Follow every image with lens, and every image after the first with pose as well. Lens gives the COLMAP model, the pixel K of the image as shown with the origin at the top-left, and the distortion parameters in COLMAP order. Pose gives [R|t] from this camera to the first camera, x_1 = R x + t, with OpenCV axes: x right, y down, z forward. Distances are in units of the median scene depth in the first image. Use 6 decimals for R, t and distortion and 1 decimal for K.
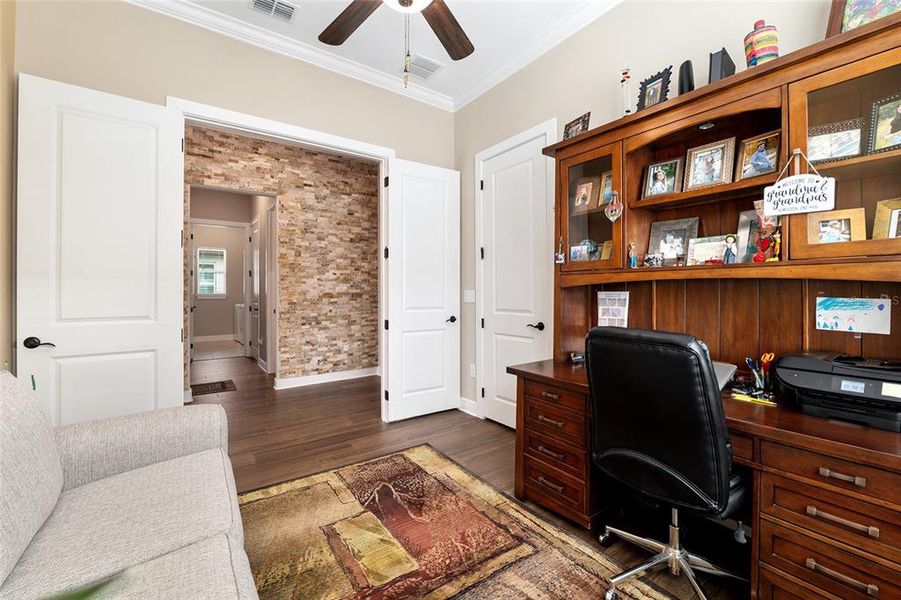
lens RADIAL K [[386.3, 0, 448.6], [0, 386.3, 298.7], [0, 0, 1]] dist [-0.007676, -0.000187]
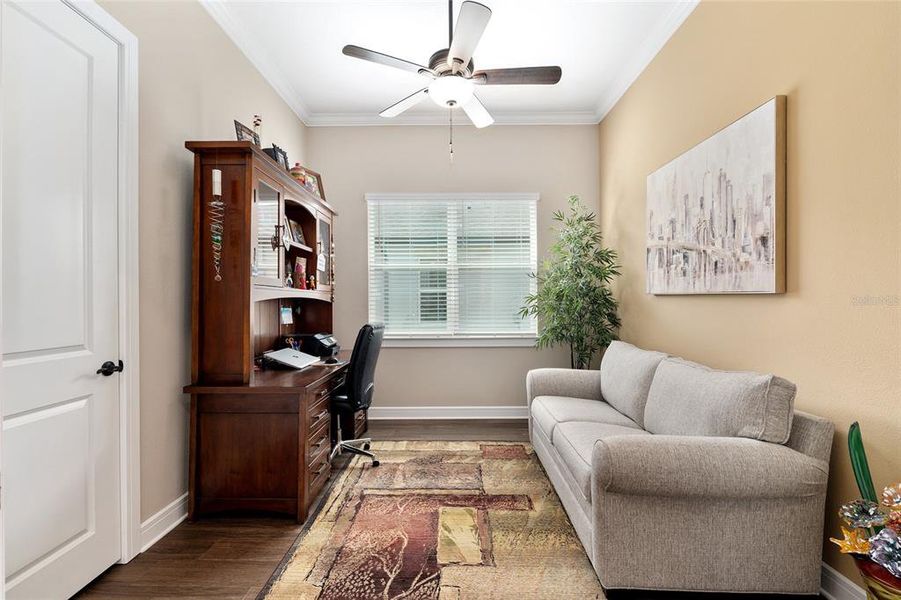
lens RADIAL K [[386.3, 0, 448.6], [0, 386.3, 298.7], [0, 0, 1]] dist [-0.007676, -0.000187]
pose [[-0.810029, 0.009002, 0.586321, -0.785172], [0.017439, 0.999810, 0.008741, -0.047818], [-0.586131, 0.017305, -0.810032, 1.792614]]
